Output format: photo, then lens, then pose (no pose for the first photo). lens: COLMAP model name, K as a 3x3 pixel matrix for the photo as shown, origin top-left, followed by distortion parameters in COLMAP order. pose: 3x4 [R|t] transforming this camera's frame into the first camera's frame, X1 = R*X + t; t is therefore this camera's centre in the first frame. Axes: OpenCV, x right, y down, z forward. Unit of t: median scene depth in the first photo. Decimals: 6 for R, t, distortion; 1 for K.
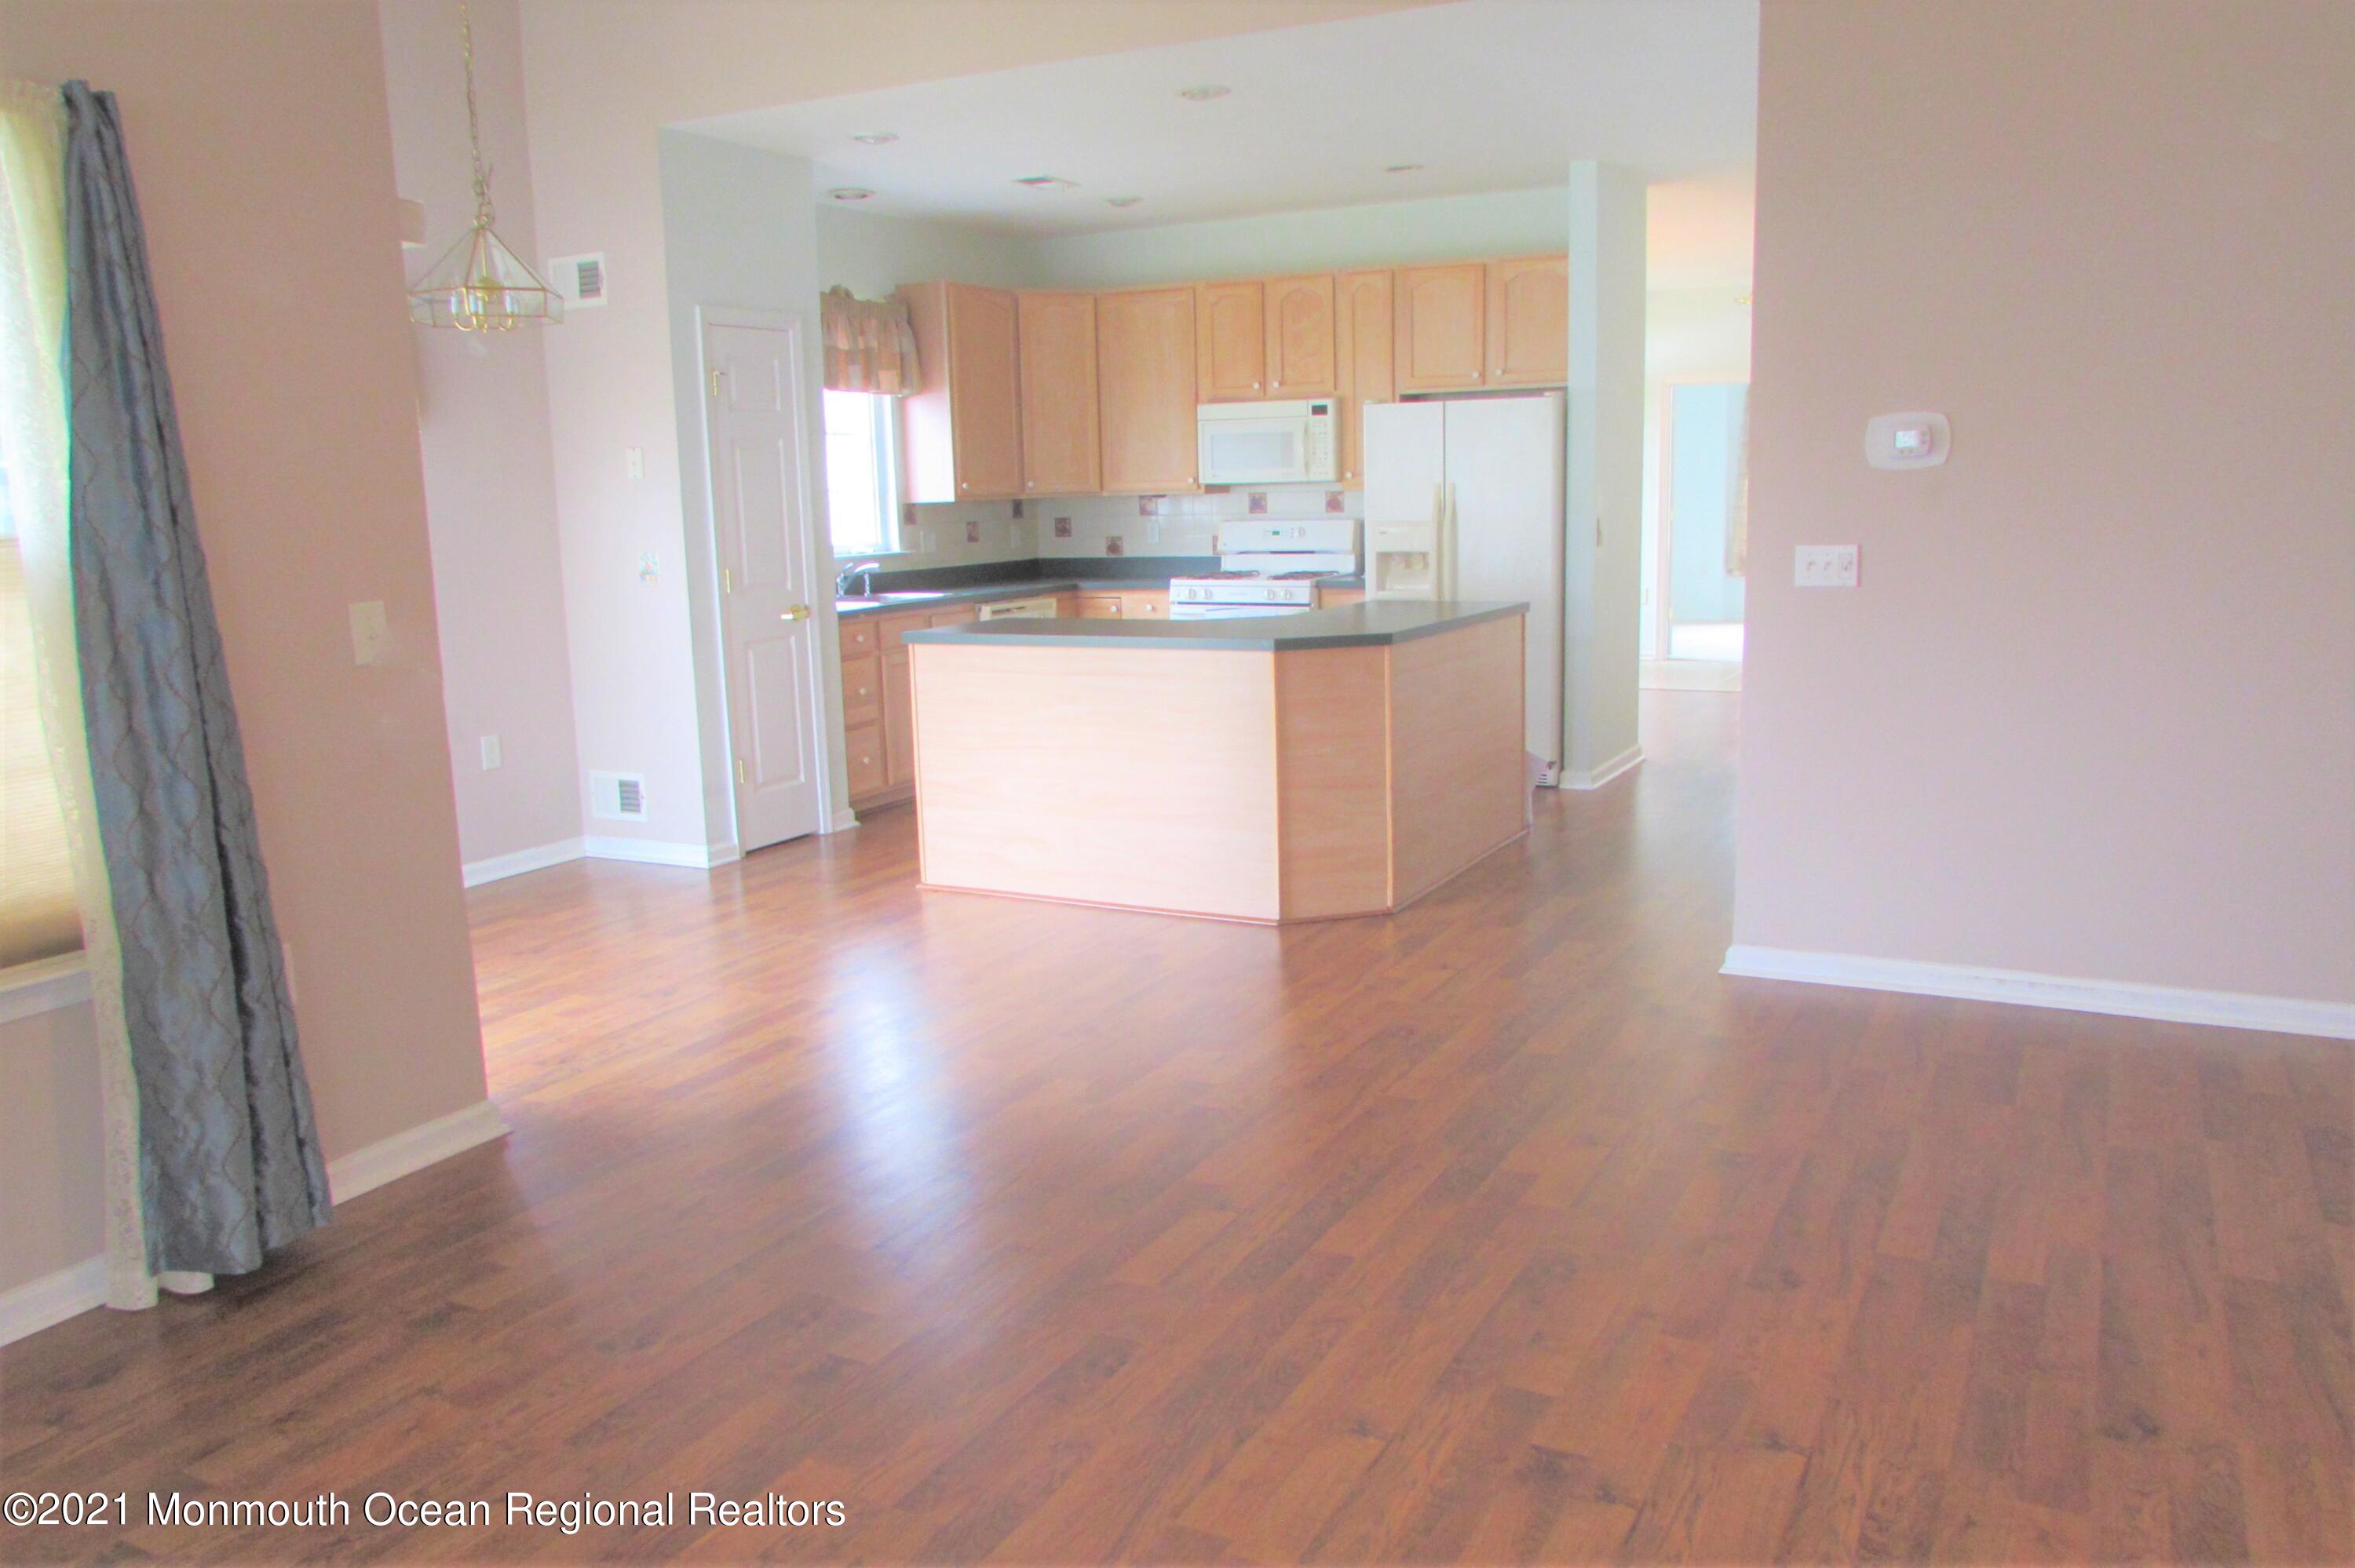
lens RADIAL K [[1781.0, 0, 1188.6], [0, 1781.0, 732.9], [0, 0, 1]] dist [-0.027234, -0.003802]
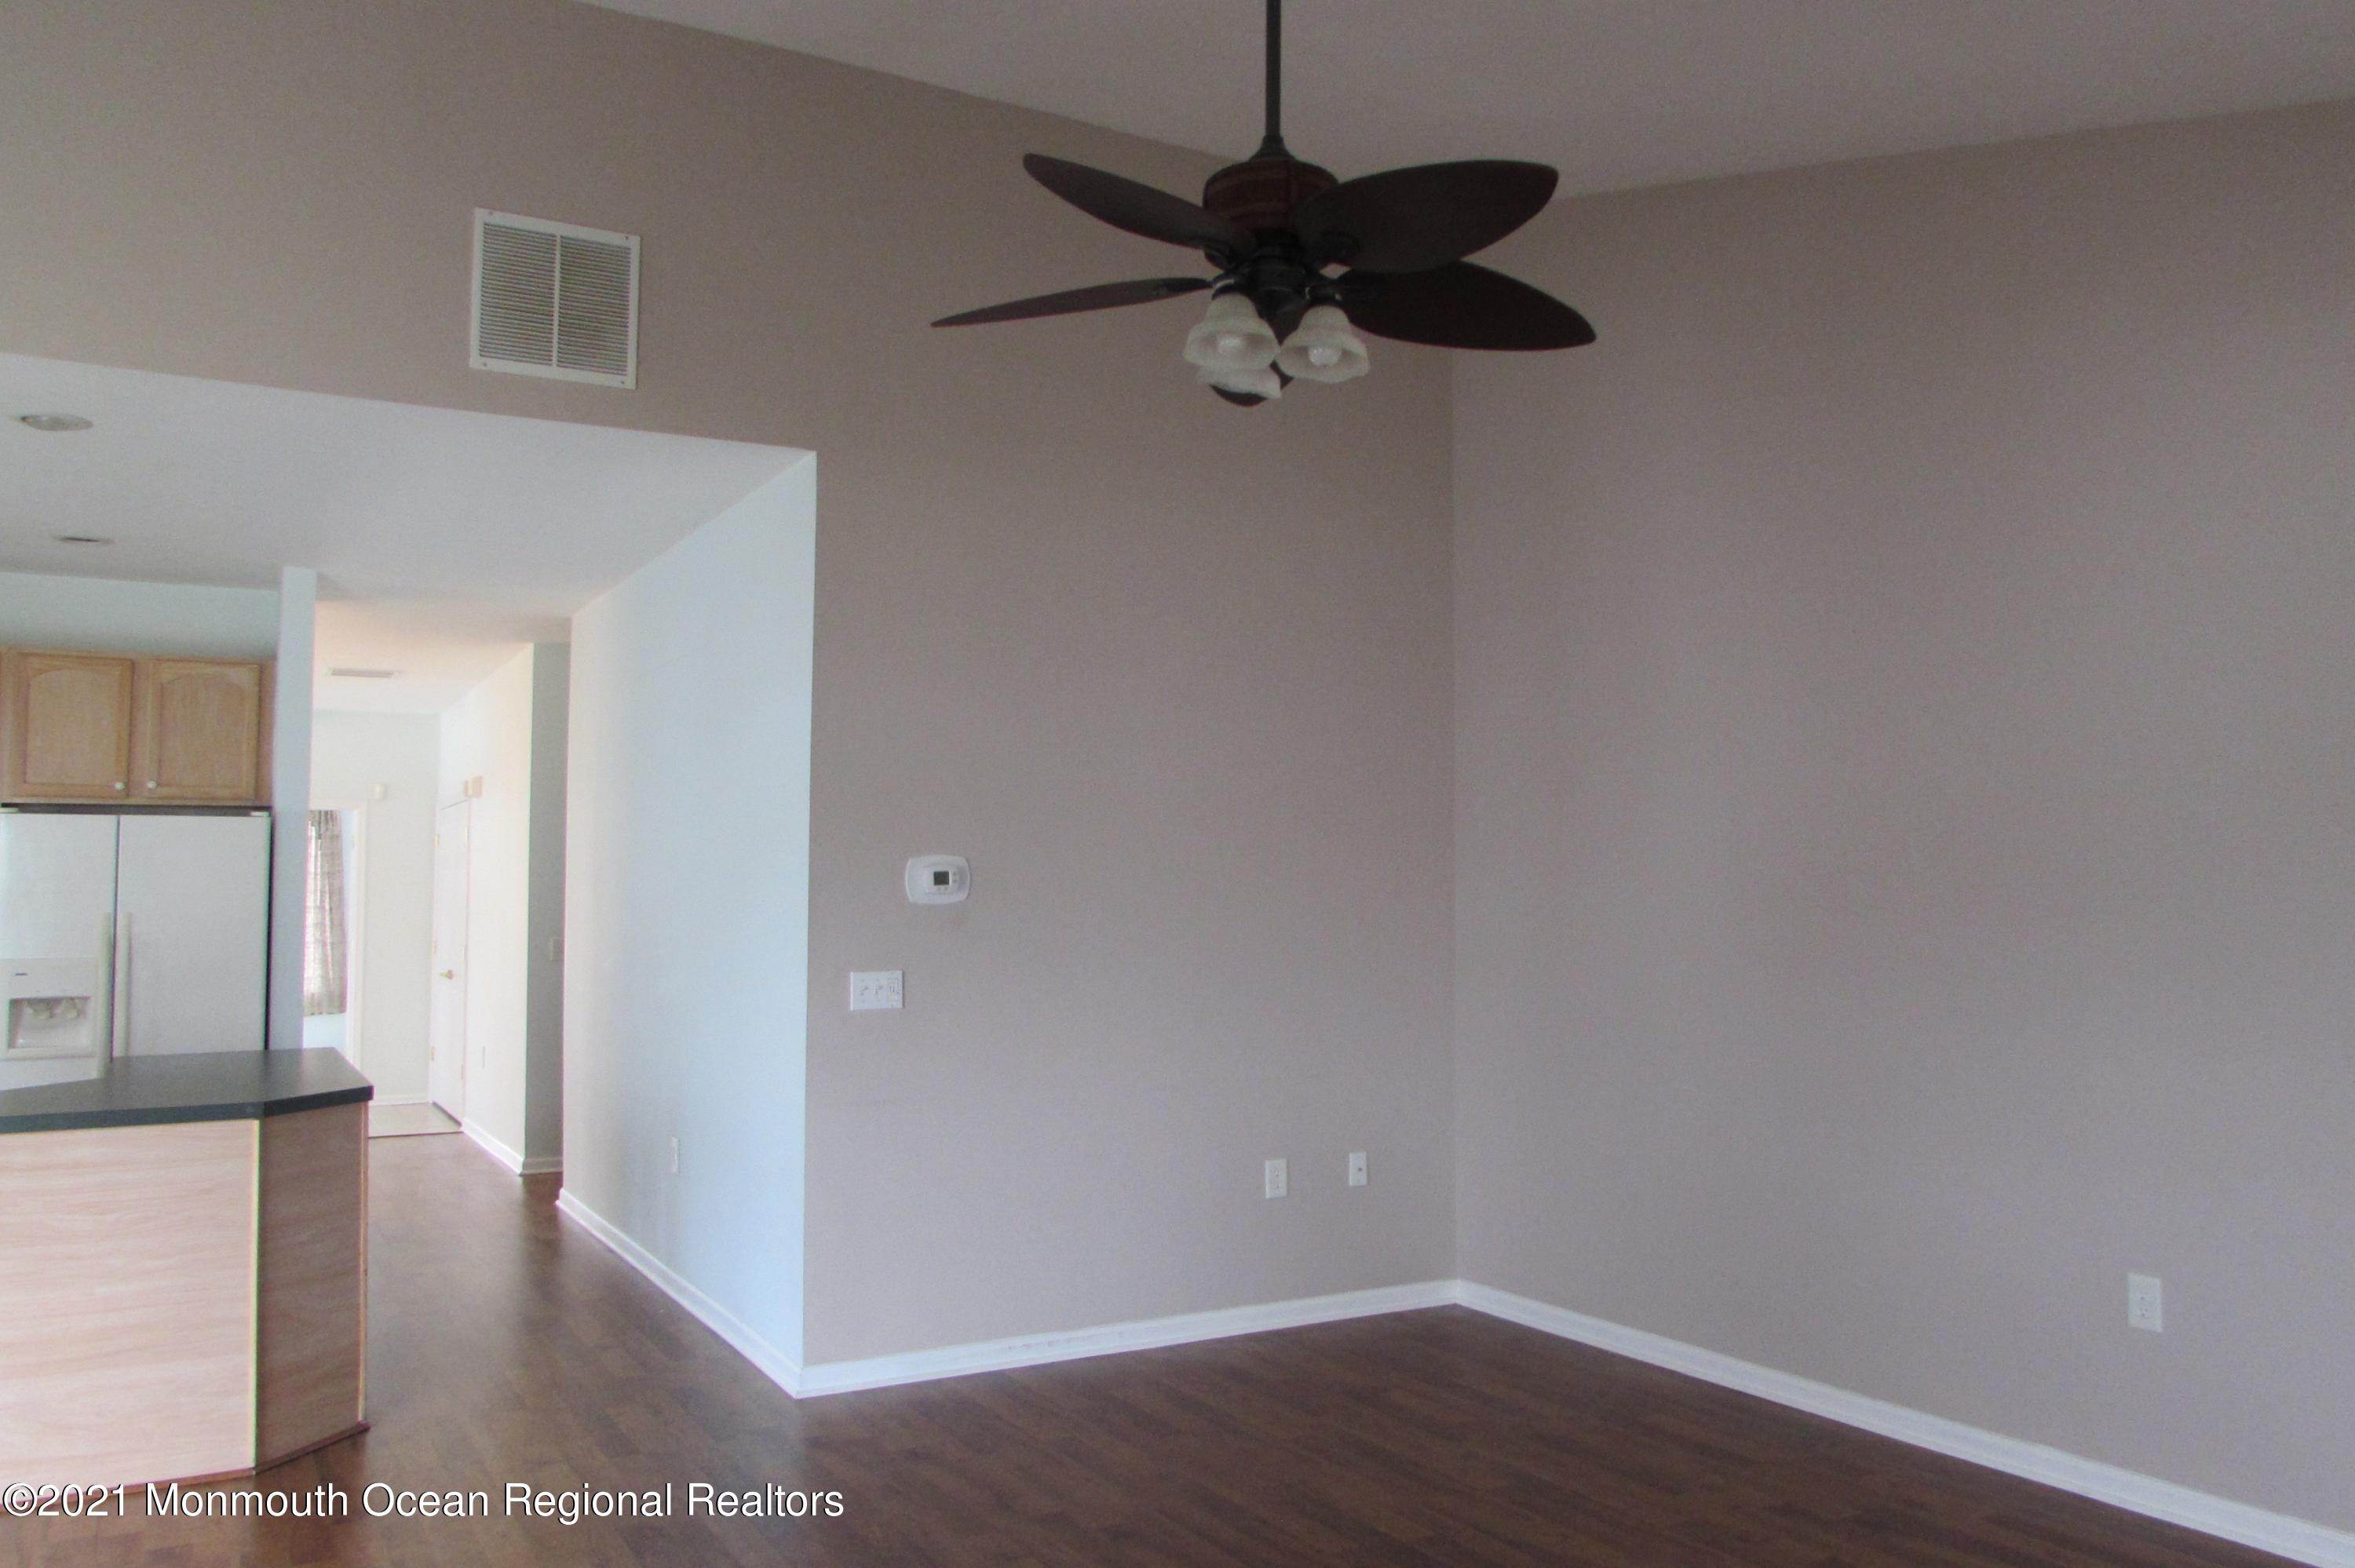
lens RADIAL K [[1781.0, 0, 1185.5], [0, 1781.0, 791.5], [0, 0, 1]] dist [-0.027234, -0.003802]
pose [[0.539719, 0.065315, 0.839308, -0.274068], [0.112678, 0.982410, -0.148909, -0.017368], [-0.834270, 0.174941, 0.522866, 0.143508]]
